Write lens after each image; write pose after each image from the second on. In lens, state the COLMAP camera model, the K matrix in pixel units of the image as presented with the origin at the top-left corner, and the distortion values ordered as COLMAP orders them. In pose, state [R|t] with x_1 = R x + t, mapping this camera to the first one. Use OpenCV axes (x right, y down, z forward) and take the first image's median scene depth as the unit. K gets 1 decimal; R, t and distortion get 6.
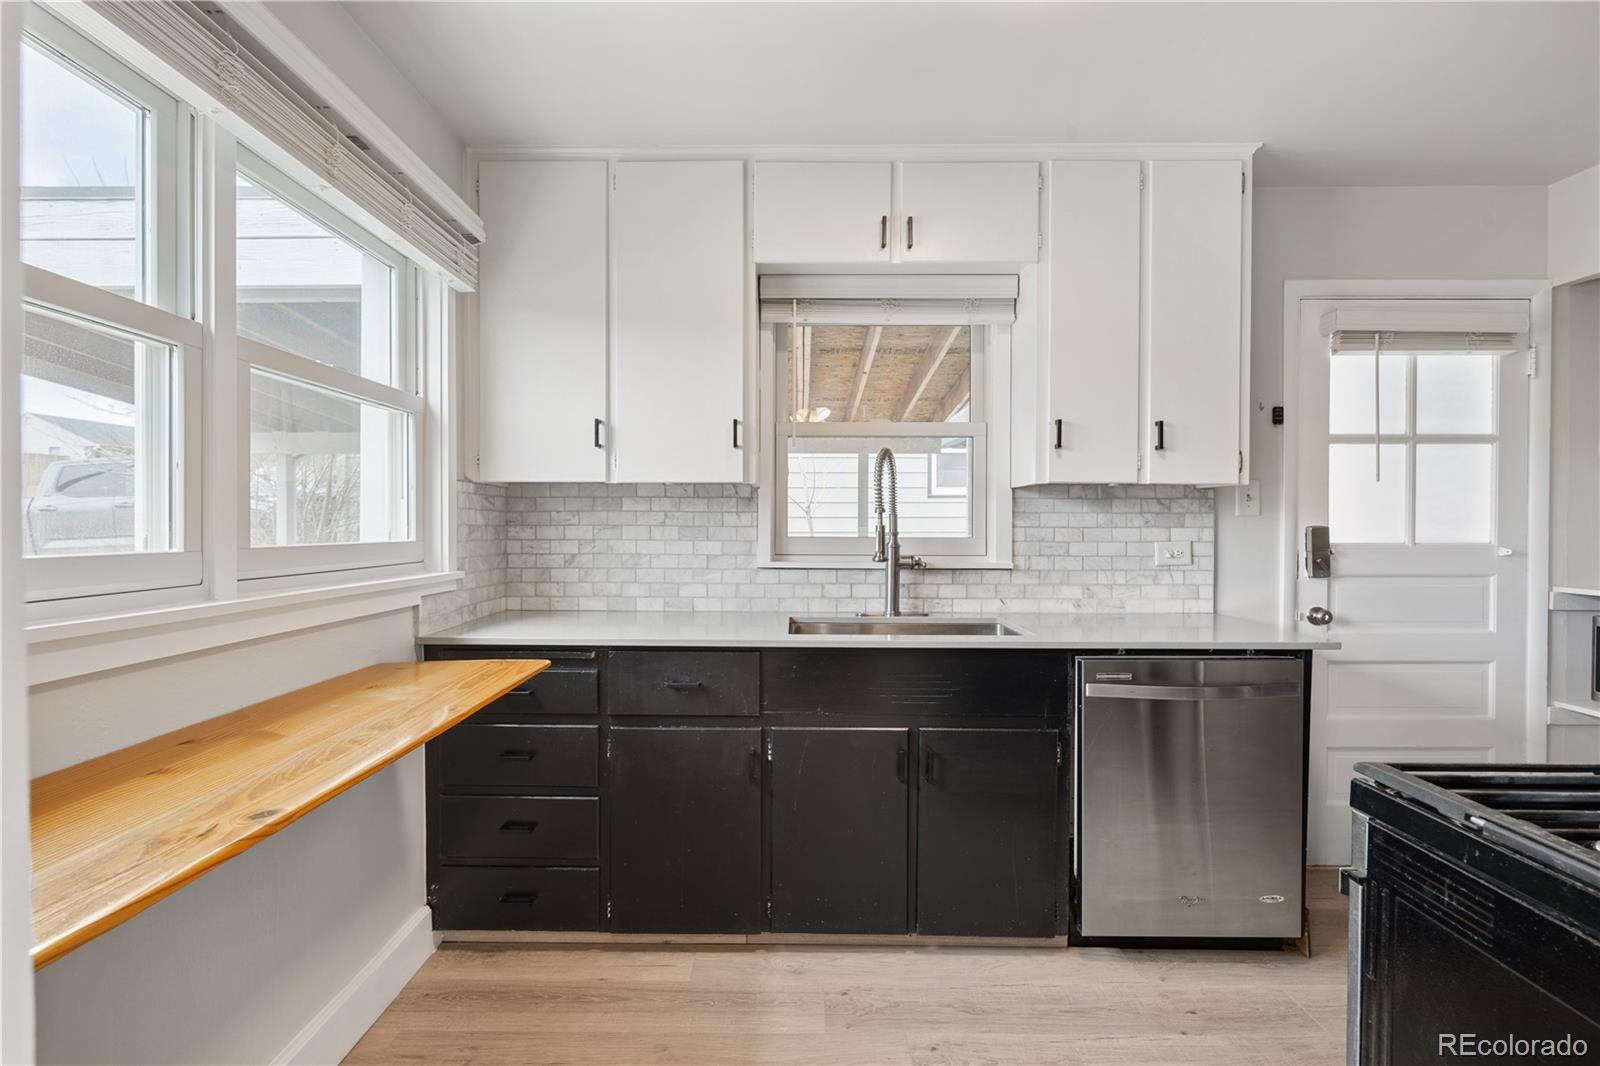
lens RADIAL K [[768.8, 0, 789.8], [0, 768.8, 537.5], [0, 0, 1]] dist [-0.026930, -0.000755]
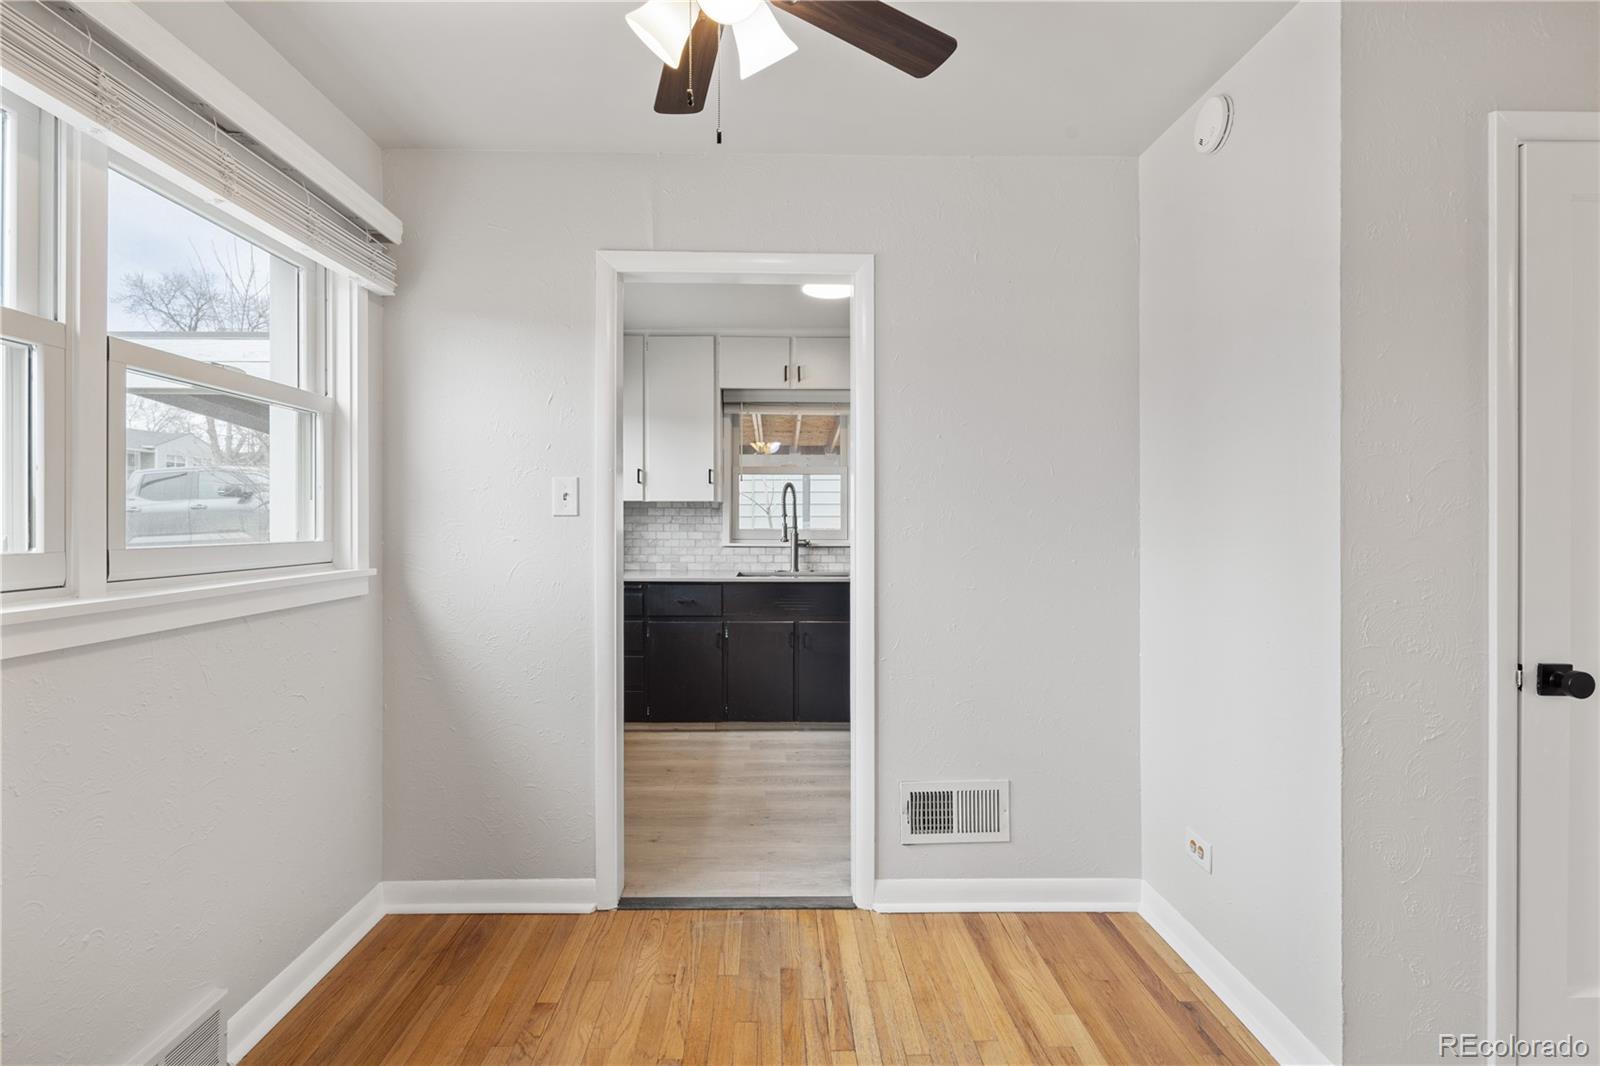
lens RADIAL K [[768.8, 0, 801.2], [0, 768.8, 529.7], [0, 0, 1]] dist [-0.026930, -0.000755]
pose [[0.999195, -0.001737, 0.040076, 0.075684], [0.002023, 0.999973, -0.007113, 0.013395], [-0.040062, 0.007188, 0.999171, -0.877501]]
